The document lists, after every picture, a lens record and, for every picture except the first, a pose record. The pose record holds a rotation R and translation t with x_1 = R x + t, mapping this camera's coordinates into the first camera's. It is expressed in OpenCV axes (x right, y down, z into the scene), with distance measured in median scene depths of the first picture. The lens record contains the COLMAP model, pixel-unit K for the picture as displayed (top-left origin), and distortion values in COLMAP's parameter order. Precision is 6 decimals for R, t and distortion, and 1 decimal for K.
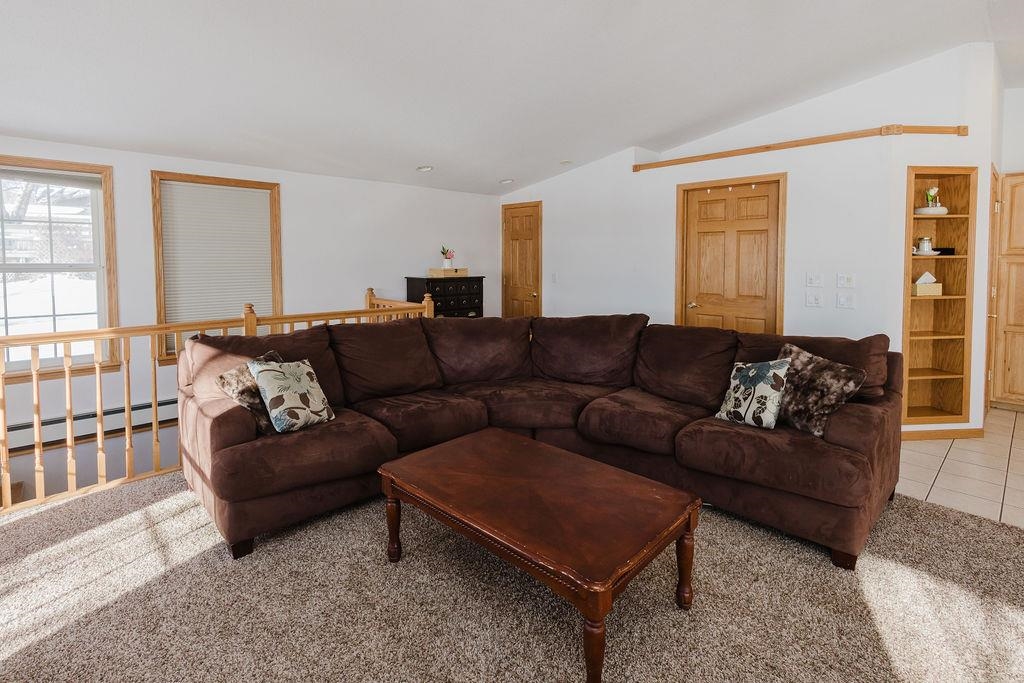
lens RADIAL K [[496.1, 0, 495.0], [0, 496.1, 269.6], [0, 0, 1]] dist [-0.000787, -0.000727]
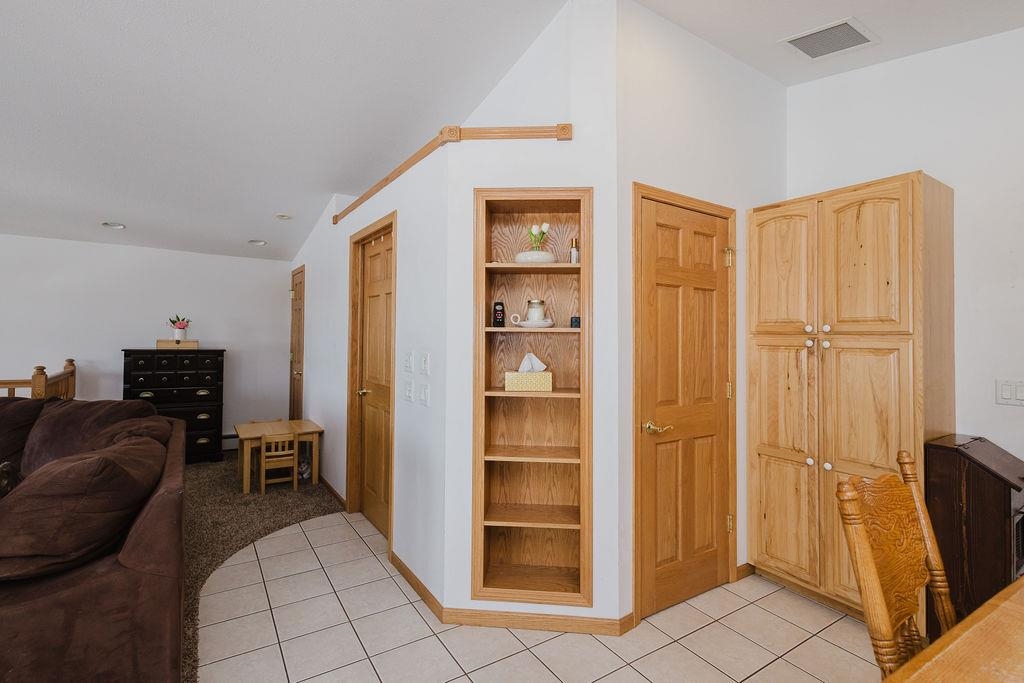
lens RADIAL K [[465.3, 0, 508.4], [0, 465.3, 320.3], [0, 0, 1]] dist [0.000473, -0.000174]
pose [[0.982799, 0.014544, -0.184103, 0.798045], [-0.026189, 0.997795, -0.060980, -0.000752], [0.182810, 0.064752, 0.981014, 0.337727]]
